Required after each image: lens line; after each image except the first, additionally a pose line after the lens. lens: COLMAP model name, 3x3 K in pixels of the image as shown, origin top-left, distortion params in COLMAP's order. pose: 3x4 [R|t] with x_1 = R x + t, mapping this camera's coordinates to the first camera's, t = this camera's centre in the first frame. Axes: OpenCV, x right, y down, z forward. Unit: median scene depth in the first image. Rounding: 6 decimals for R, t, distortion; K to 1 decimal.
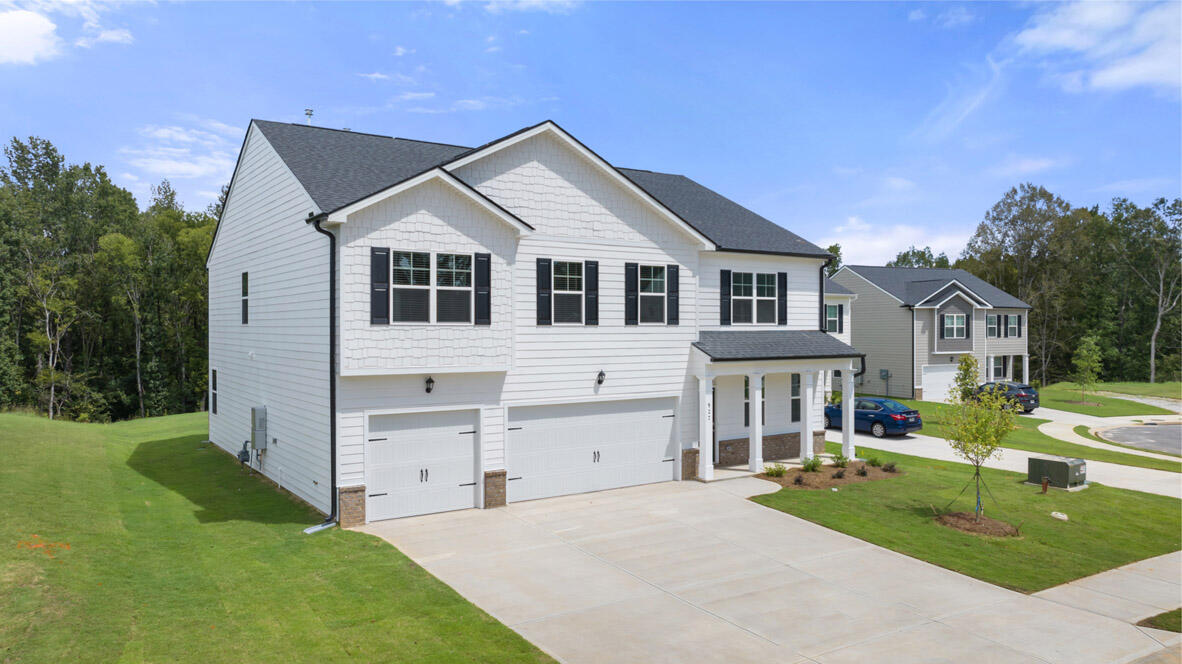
lens RADIAL K [[832.5, 0, 591.0], [0, 832.5, 332.0], [0, 0, 1]] dist [-0.016225, -0.000120]
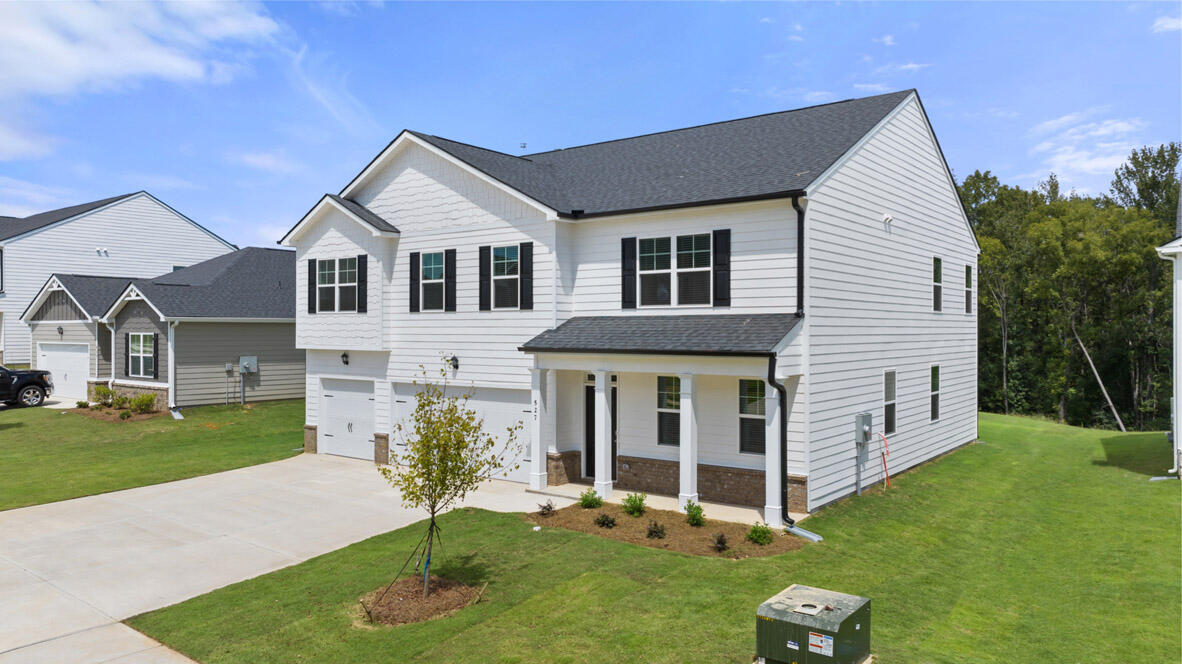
lens RADIAL K [[832.5, 0, 591.0], [0, 832.5, 332.0], [0, 0, 1]] dist [-0.016225, -0.000120]
pose [[0.315807, 0.003163, -0.948818, 1.045758], [-0.006588, 0.999978, 0.001141, 0.015159], [0.948801, 0.005891, 0.315821, 0.845076]]
